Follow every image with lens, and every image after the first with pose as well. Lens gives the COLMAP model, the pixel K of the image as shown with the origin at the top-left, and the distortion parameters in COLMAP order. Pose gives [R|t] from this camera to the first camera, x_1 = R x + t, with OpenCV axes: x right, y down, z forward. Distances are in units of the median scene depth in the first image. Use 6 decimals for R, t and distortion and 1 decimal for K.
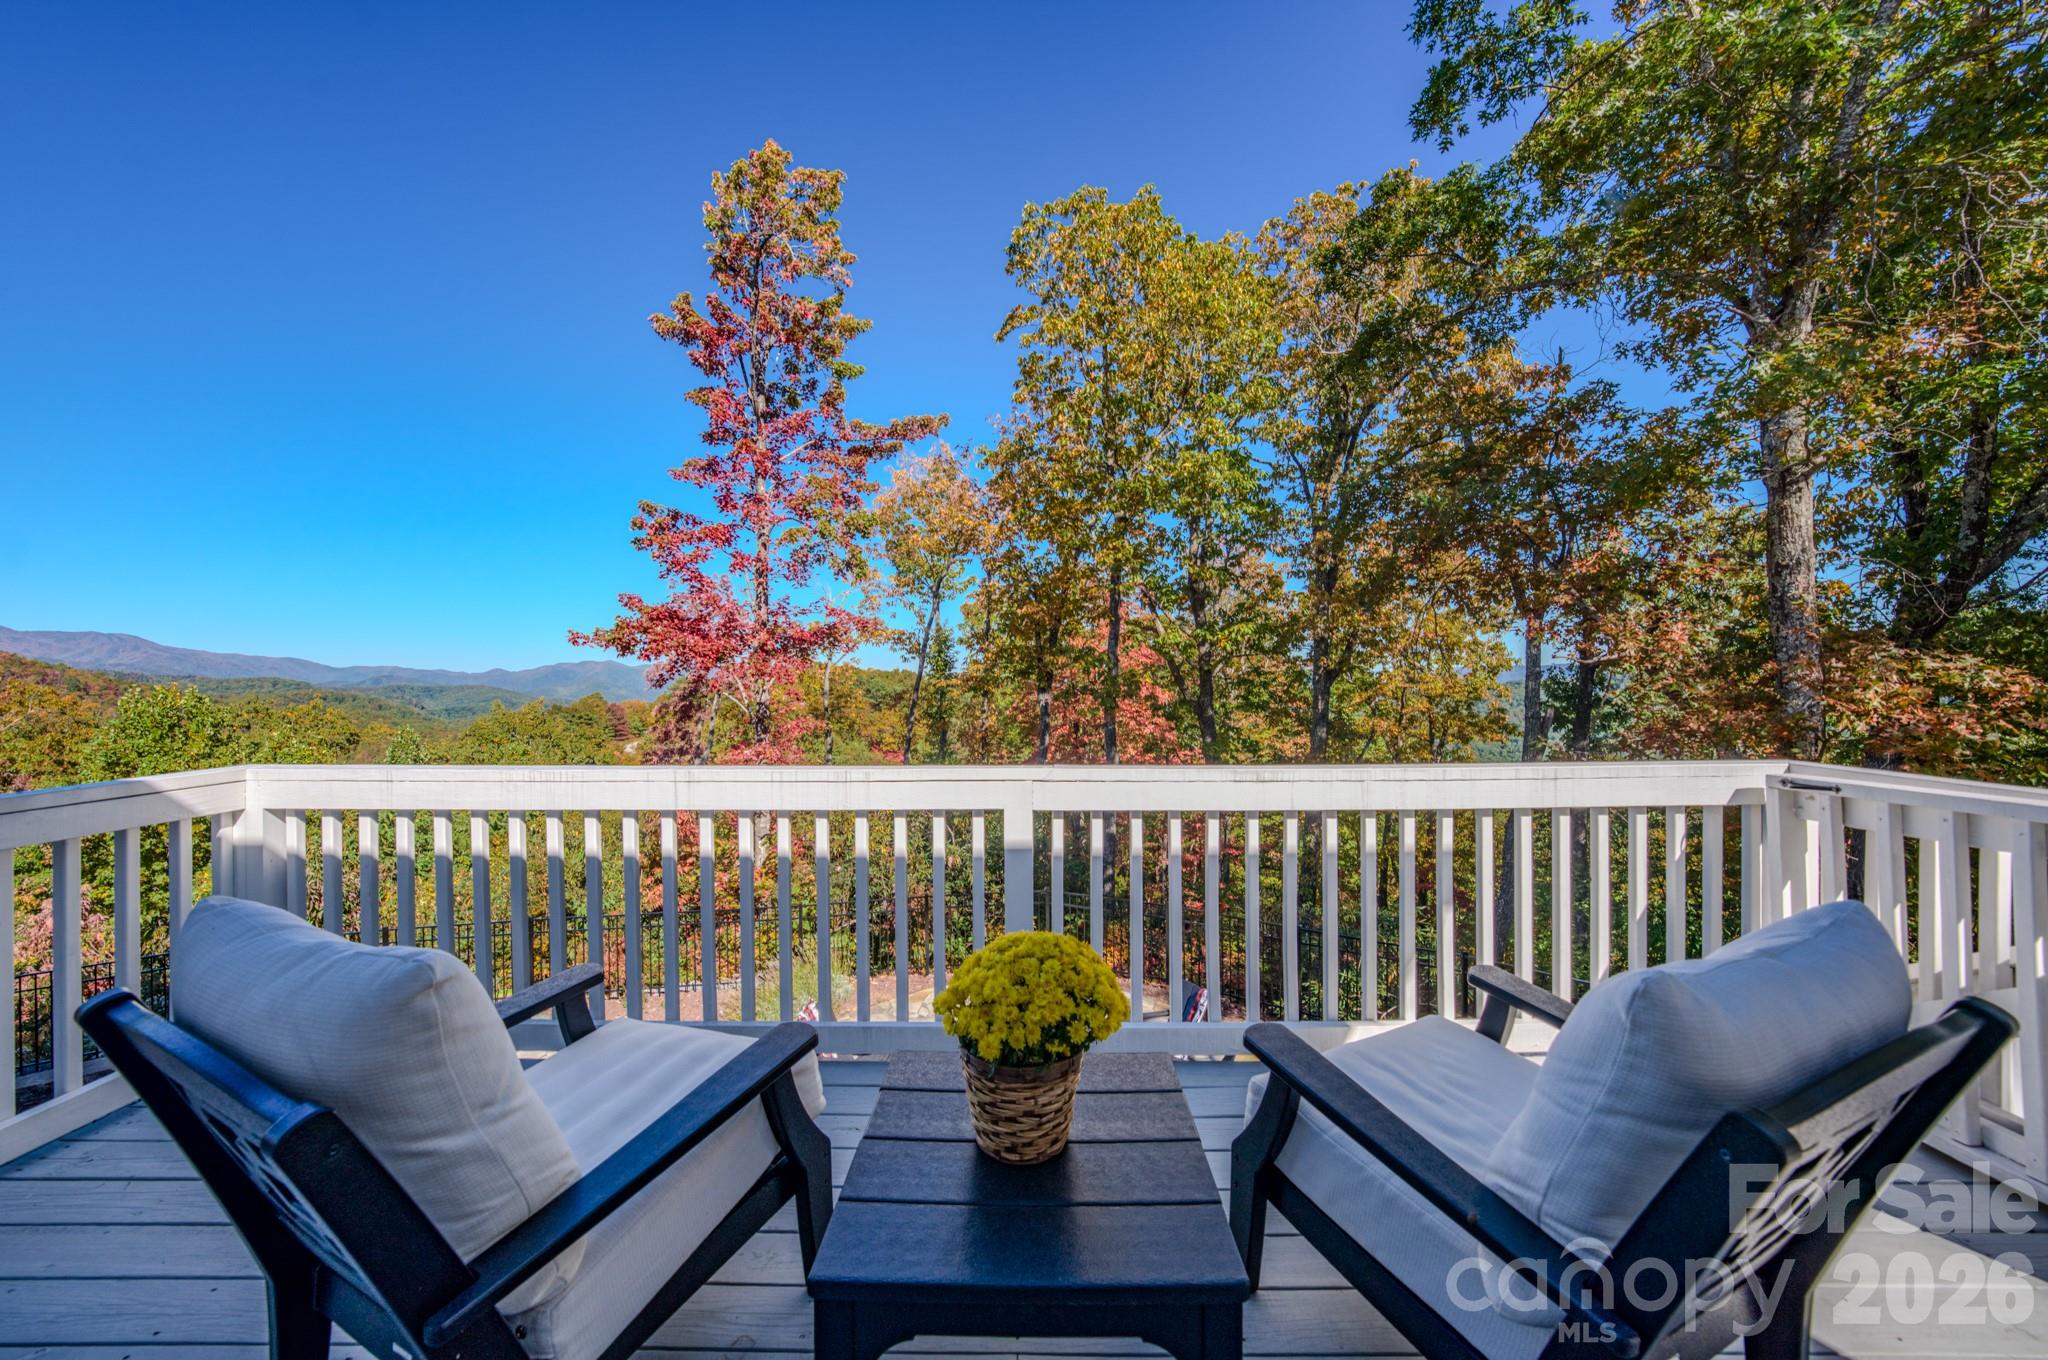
lens RADIAL K [[723.3, 0, 1024.0], [0, 723.3, 680.0], [0, 0, 1]] dist [-0.001002, 0.000270]
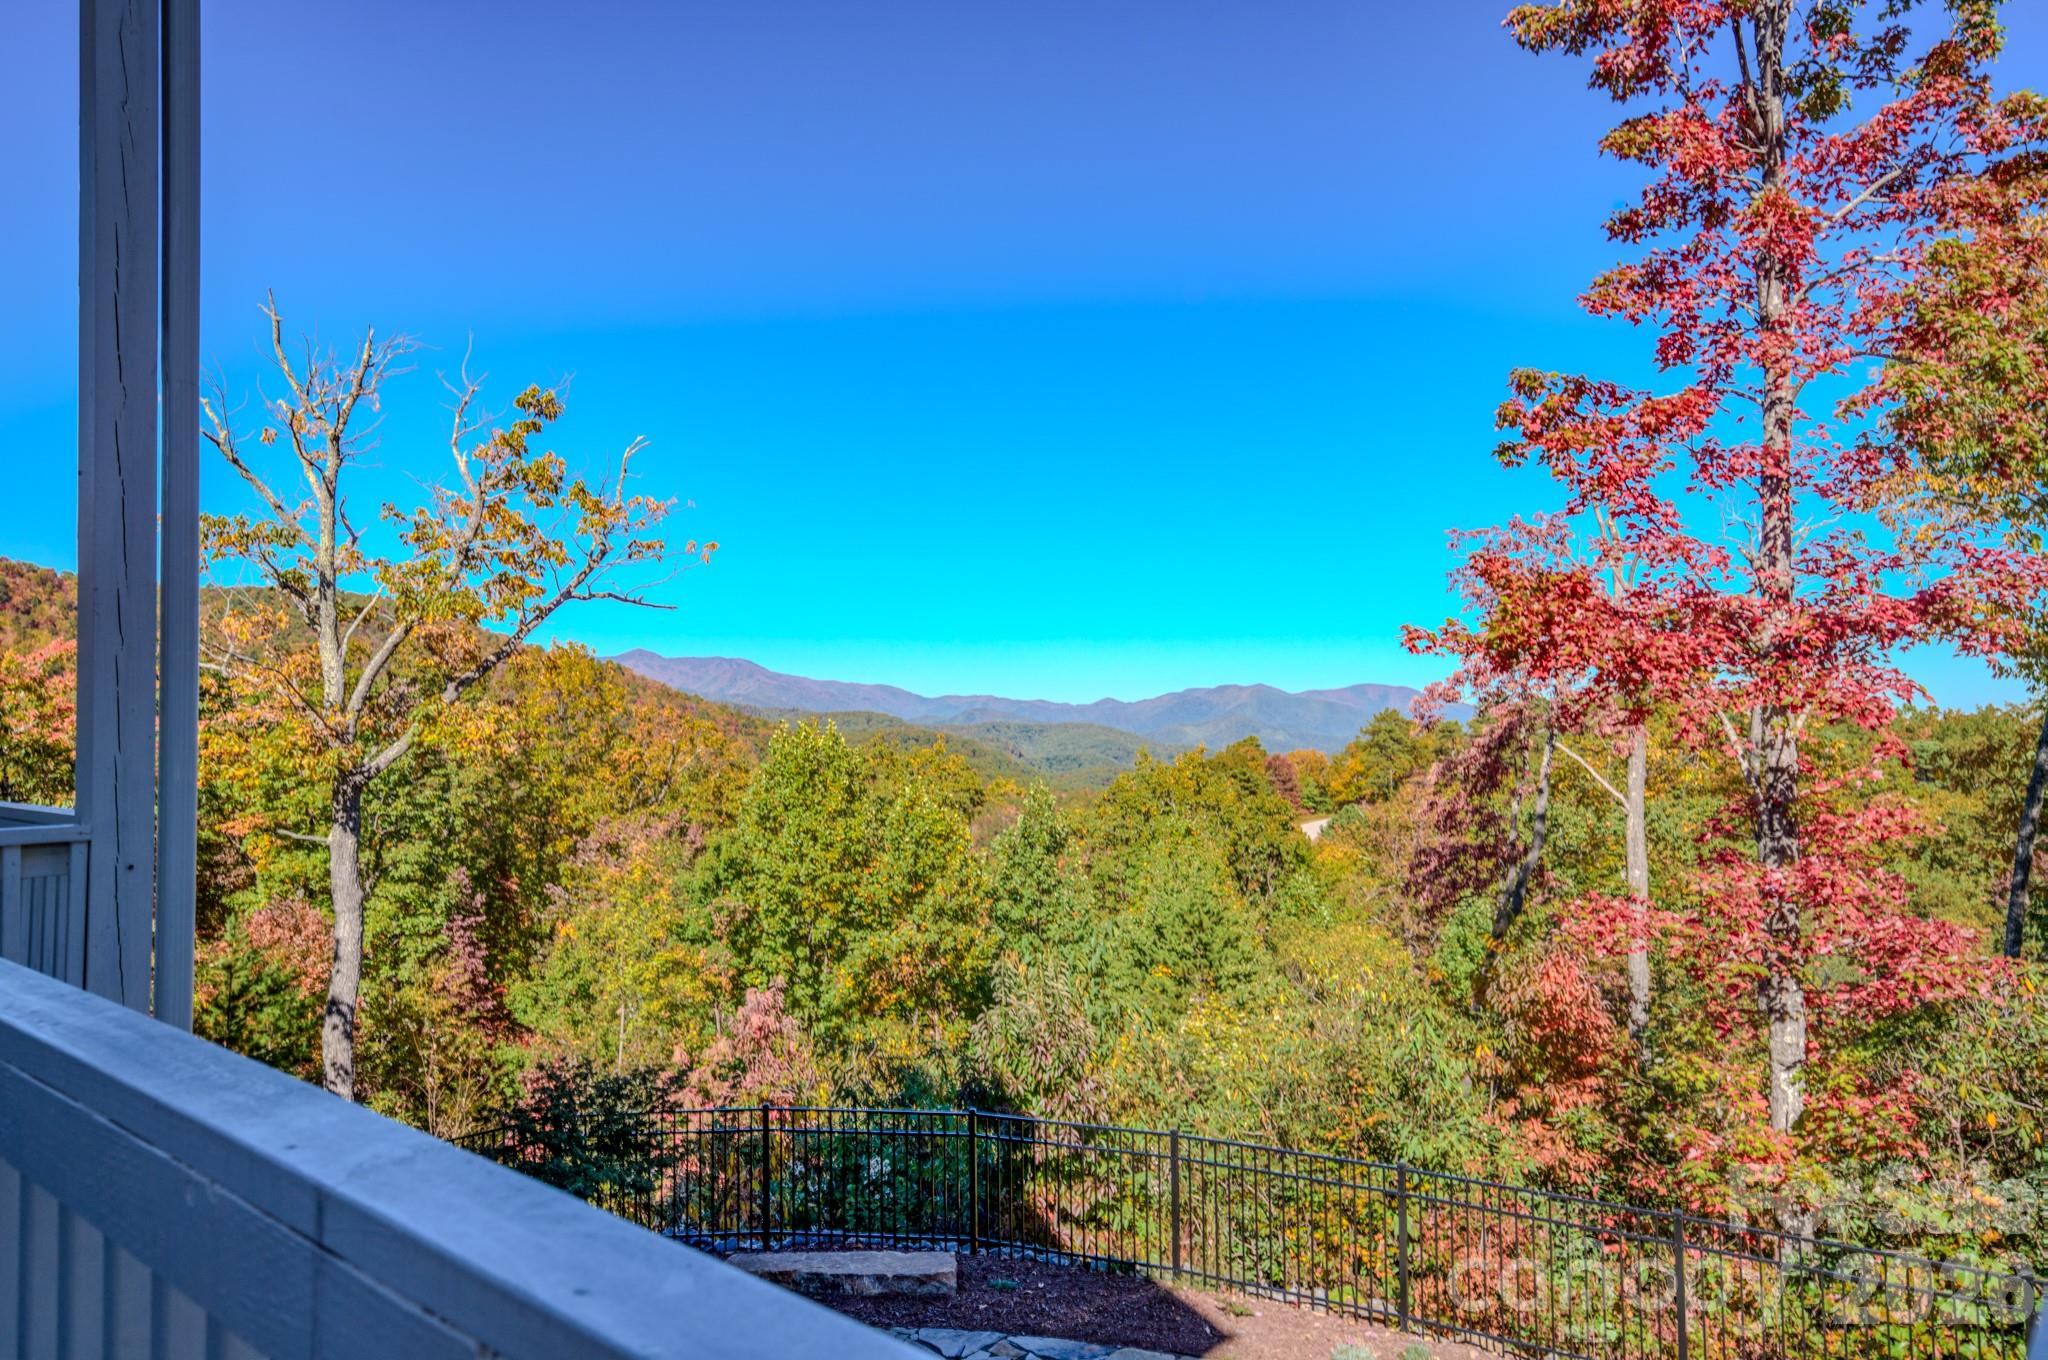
lens RADIAL K [[1344.5, 0, 1024.0], [0, 1344.5, 680.0], [0, 0, 1]] dist [0.045575, 0.001185]
pose [[0.775702, -0.013725, -0.630950, -0.105857], [-0.002976, 0.999673, -0.025404, -0.000457], [0.631092, 0.021583, 0.775408, 0.017156]]
